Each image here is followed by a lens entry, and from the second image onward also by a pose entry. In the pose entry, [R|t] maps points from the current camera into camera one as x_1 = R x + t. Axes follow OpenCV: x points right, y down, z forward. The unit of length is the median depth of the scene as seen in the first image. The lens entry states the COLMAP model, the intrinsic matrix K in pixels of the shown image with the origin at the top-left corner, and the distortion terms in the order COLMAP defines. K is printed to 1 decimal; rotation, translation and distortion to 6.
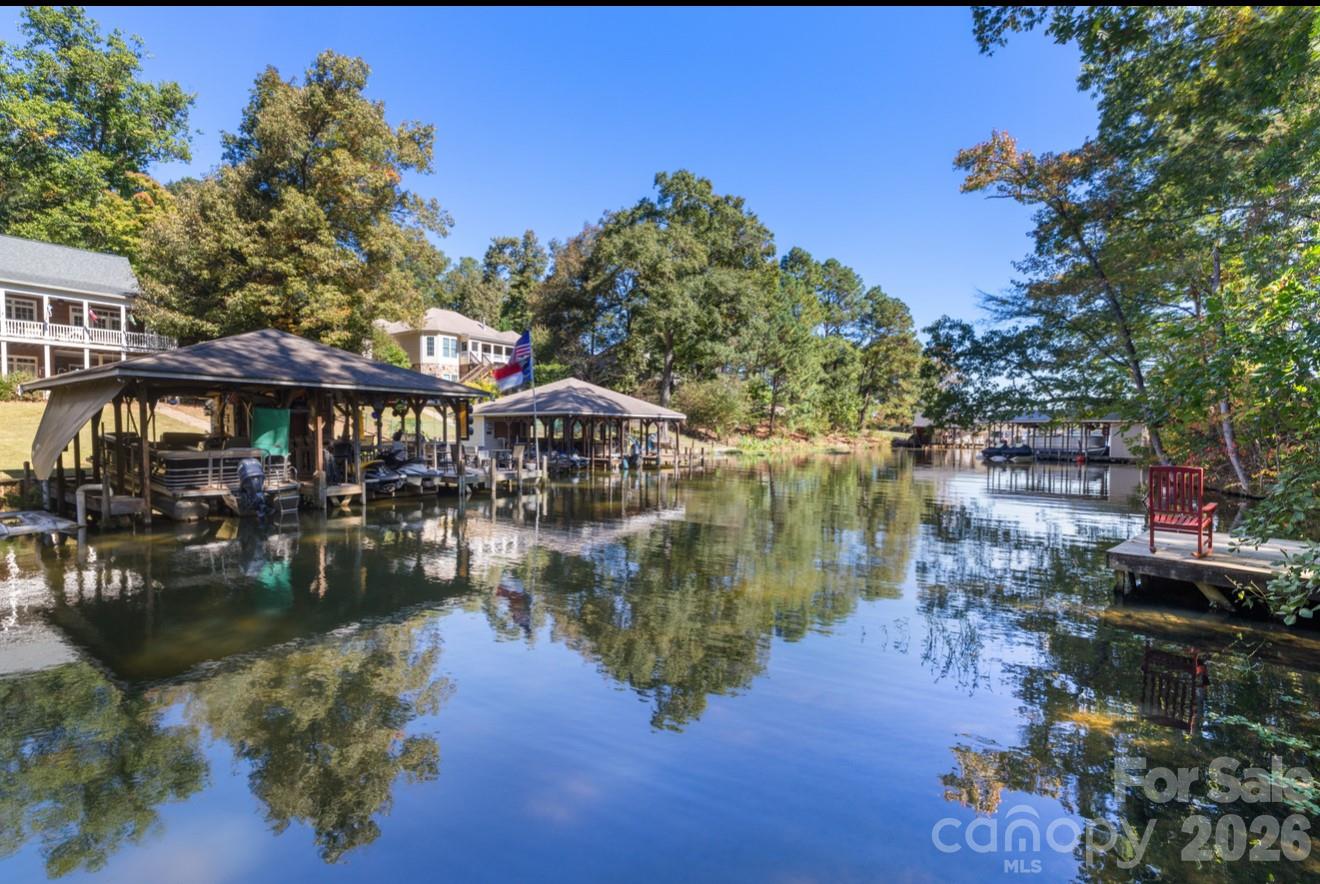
lens RADIAL K [[585.4, 0, 660.2], [0, 585.4, 428.3], [0, 0, 1]] dist [-0.000325, 0.004009]
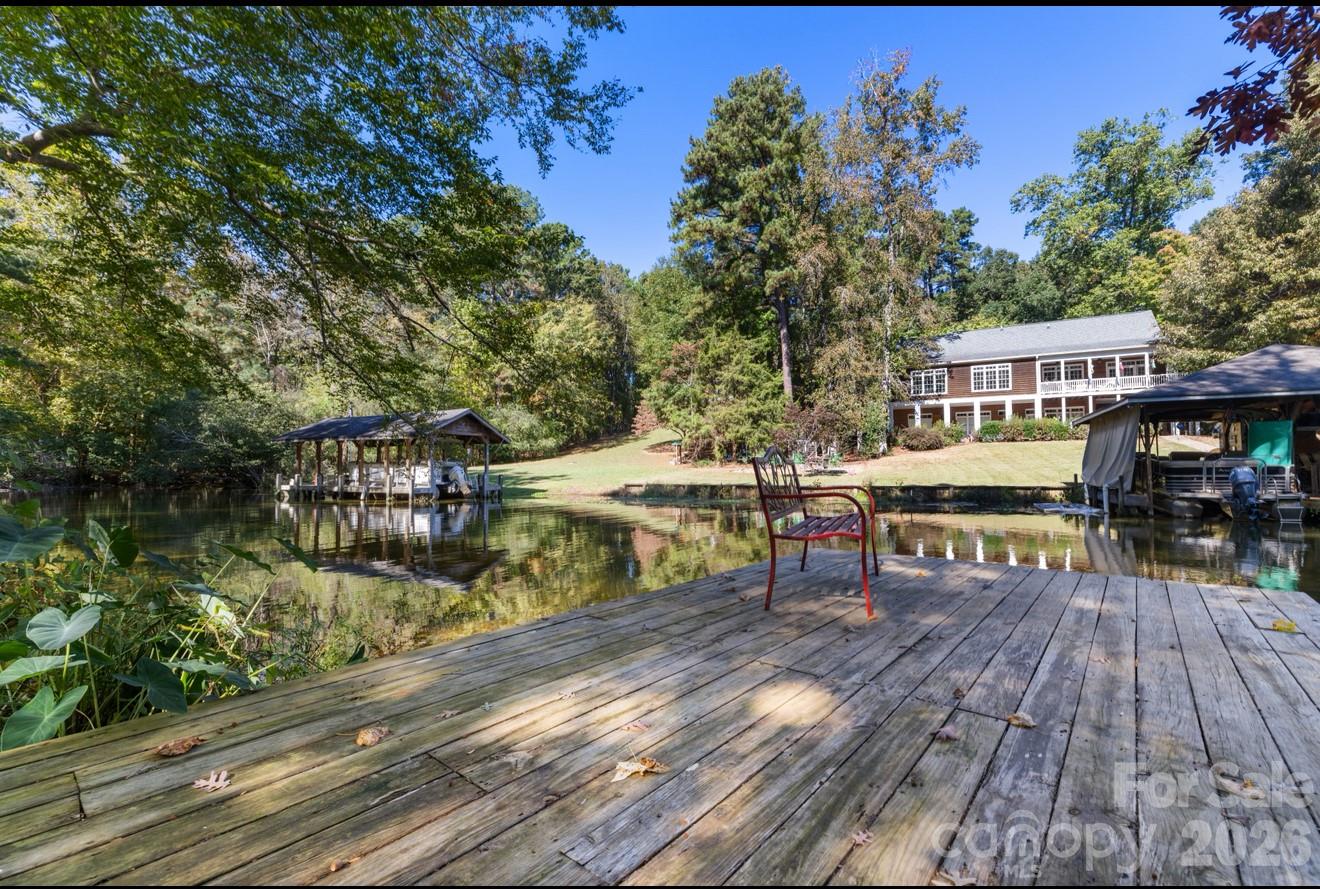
lens RADIAL K [[563.8, 0, 661.0], [0, 563.8, 463.7], [0, 0, 1]] dist [0.002319, 0.000647]
pose [[0.109366, -0.010466, -0.993946, 0.084756], [0.000735, 0.999945, -0.010448, 0.019905], [0.994001, 0.000412, 0.109368, -0.072698]]
